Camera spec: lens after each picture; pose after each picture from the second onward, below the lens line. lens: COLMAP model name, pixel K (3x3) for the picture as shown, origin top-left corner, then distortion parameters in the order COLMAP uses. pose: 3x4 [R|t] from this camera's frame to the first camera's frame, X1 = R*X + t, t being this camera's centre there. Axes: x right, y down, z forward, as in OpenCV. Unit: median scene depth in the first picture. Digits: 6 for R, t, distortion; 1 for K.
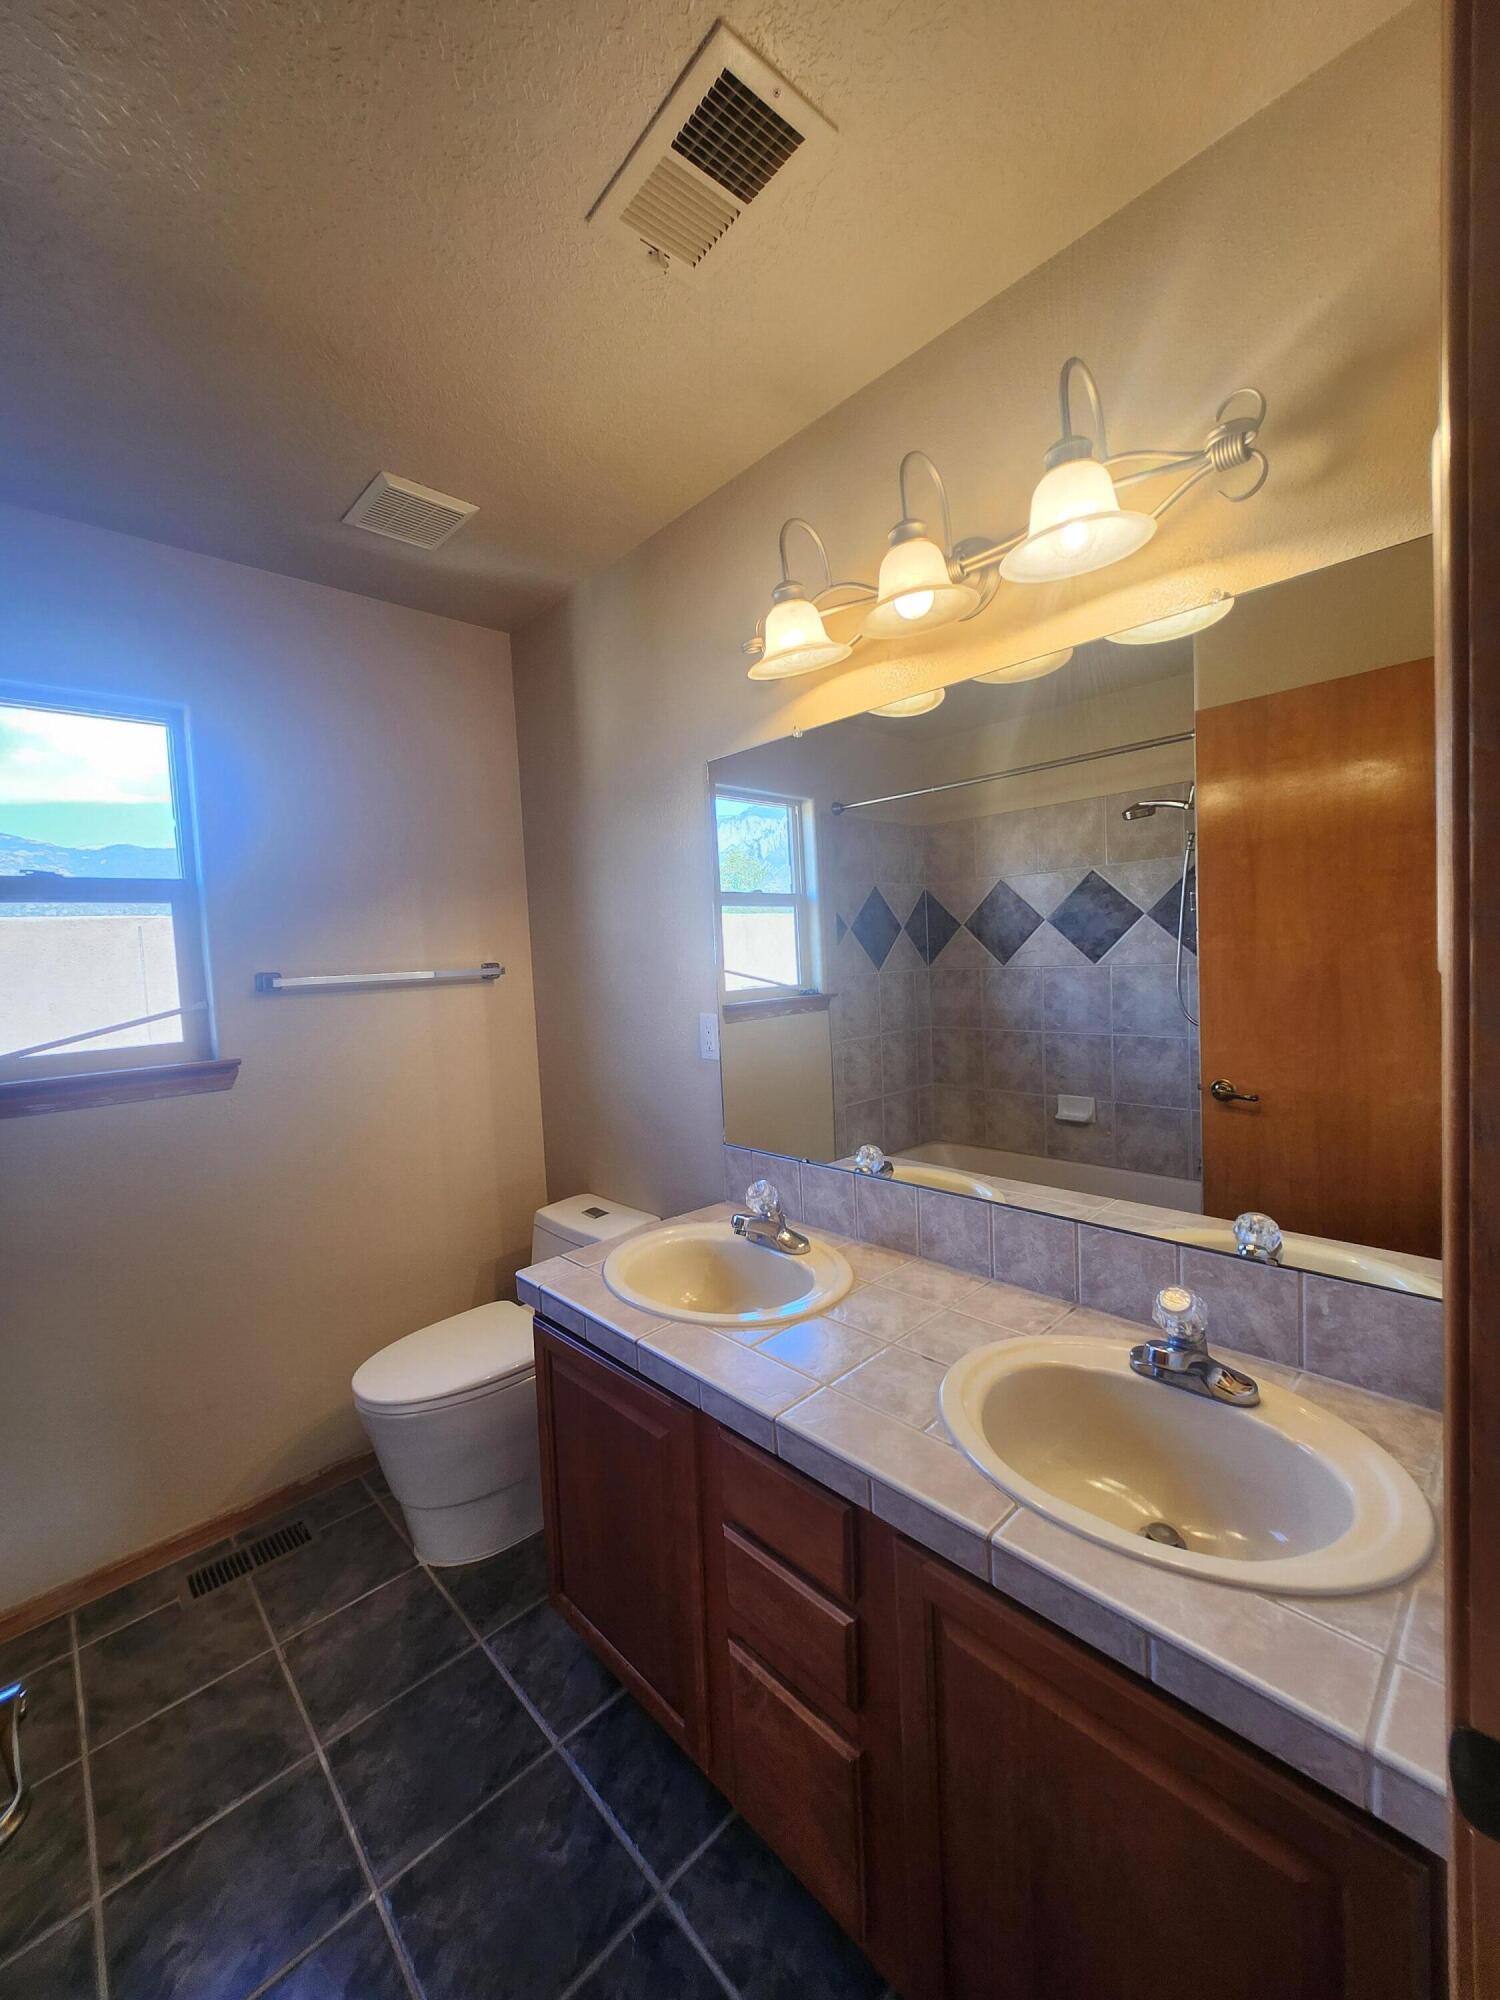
lens RADIAL K [[786.7, 0, 739.9], [0, 786.7, 994.6], [0, 0, 1]] dist [-0.003168, 0.001933]
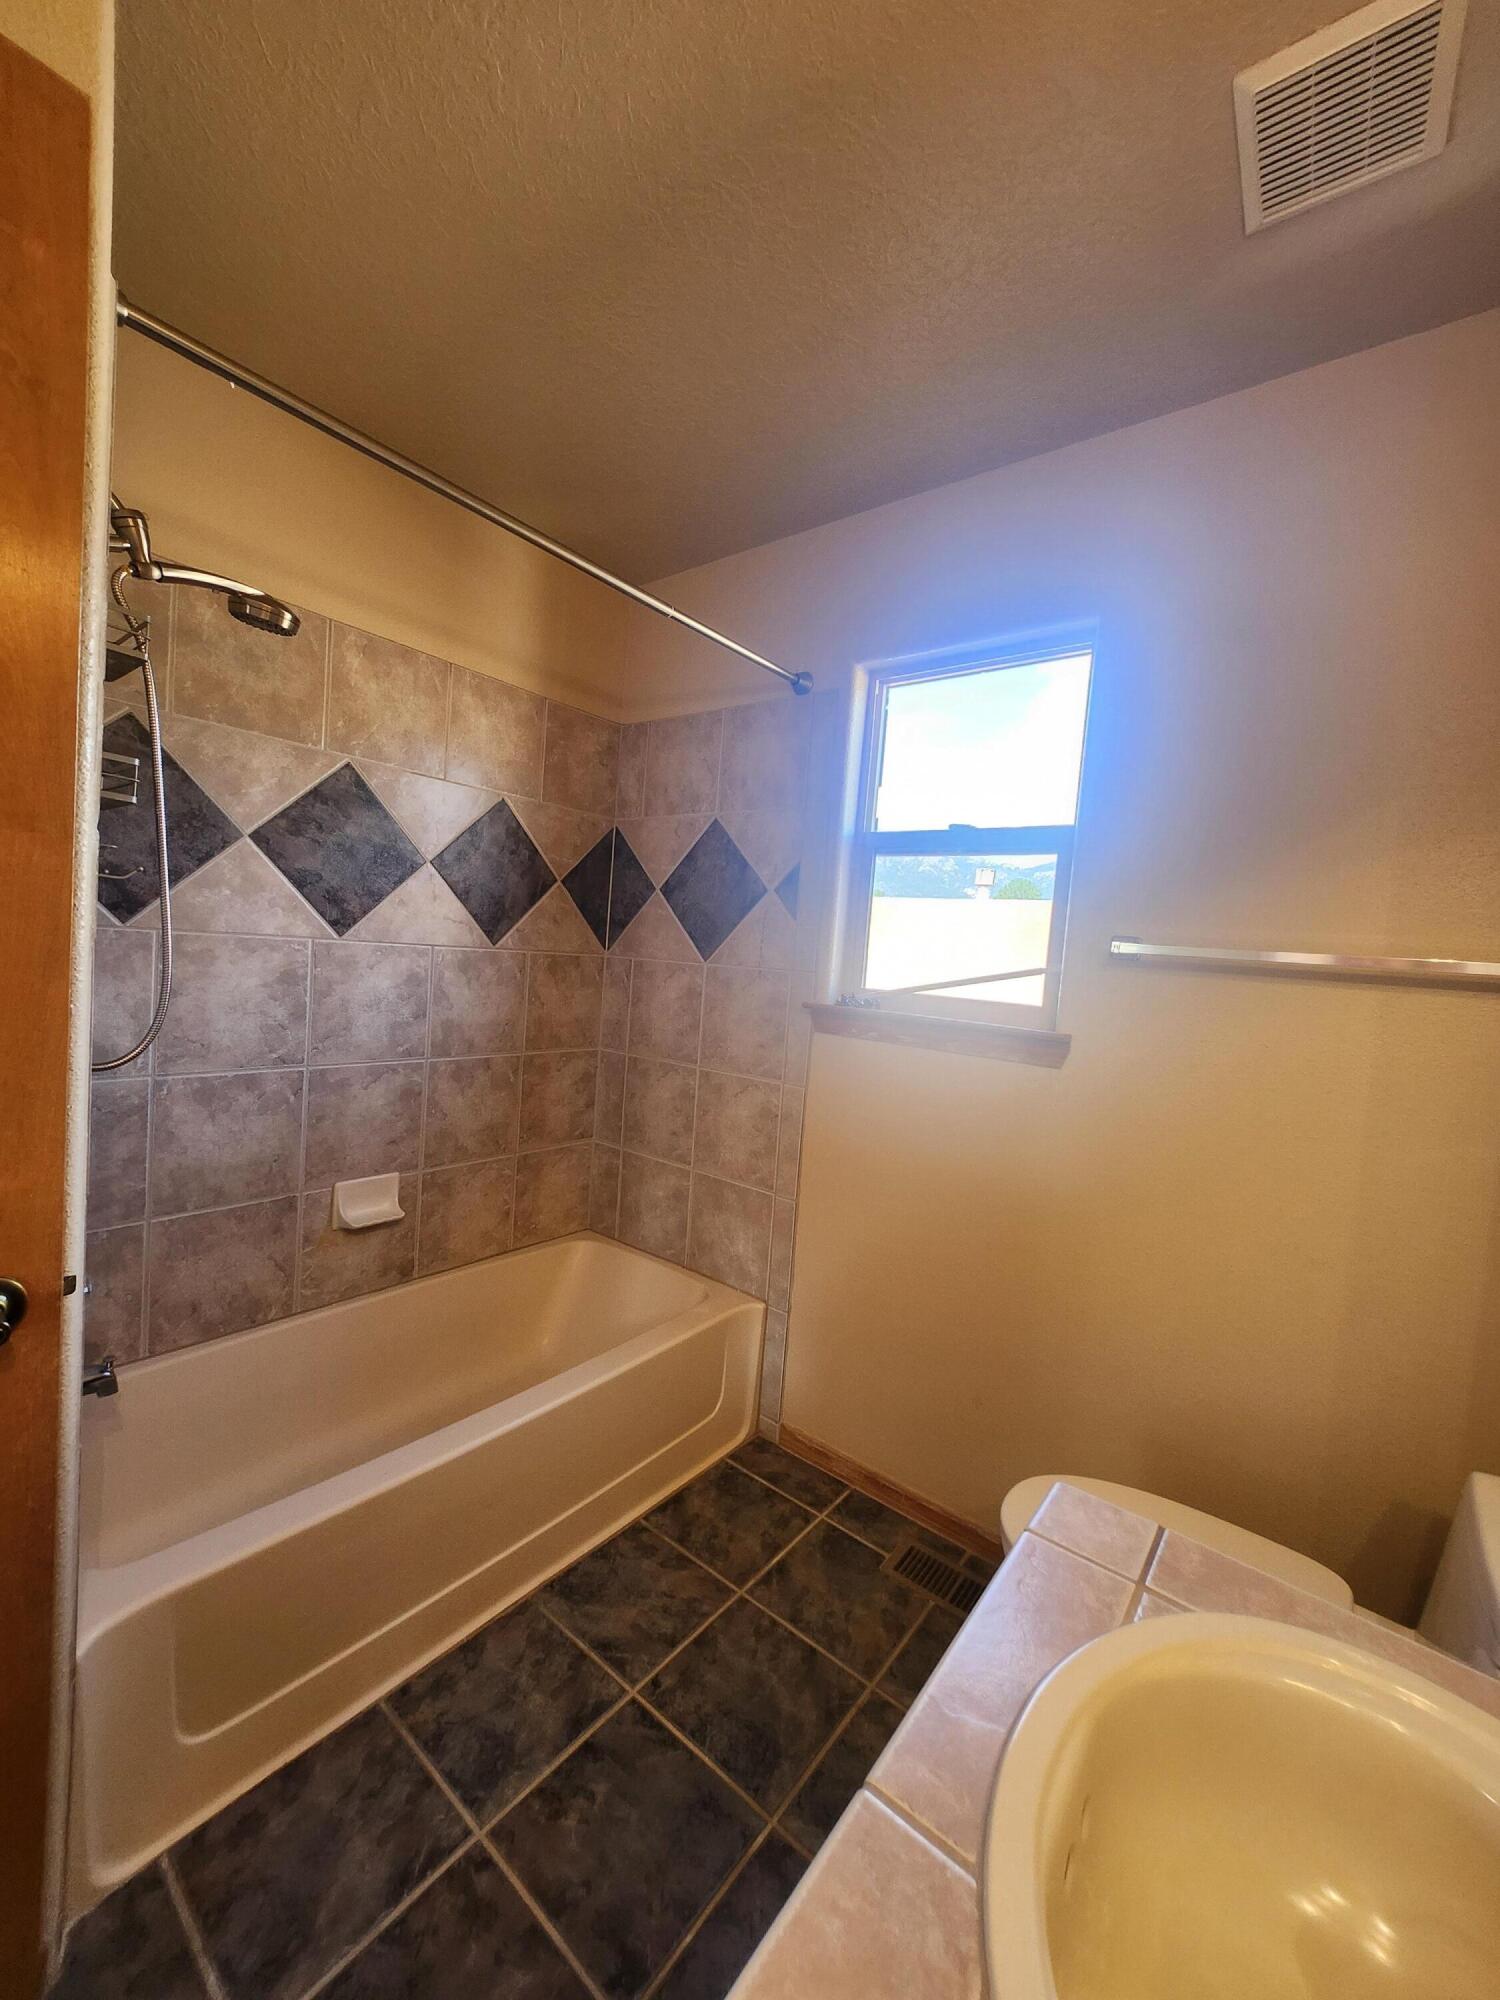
lens RADIAL K [[786.7, 0, 742.8], [0, 786.7, 1002.5], [0, 0, 1]] dist [-0.003168, 0.001933]
pose [[0.138251, 0.113142, -0.983913, 0.148950], [-0.145505, 0.984994, 0.092821, 0.026041], [0.979650, 0.130331, 0.152640, 0.596505]]
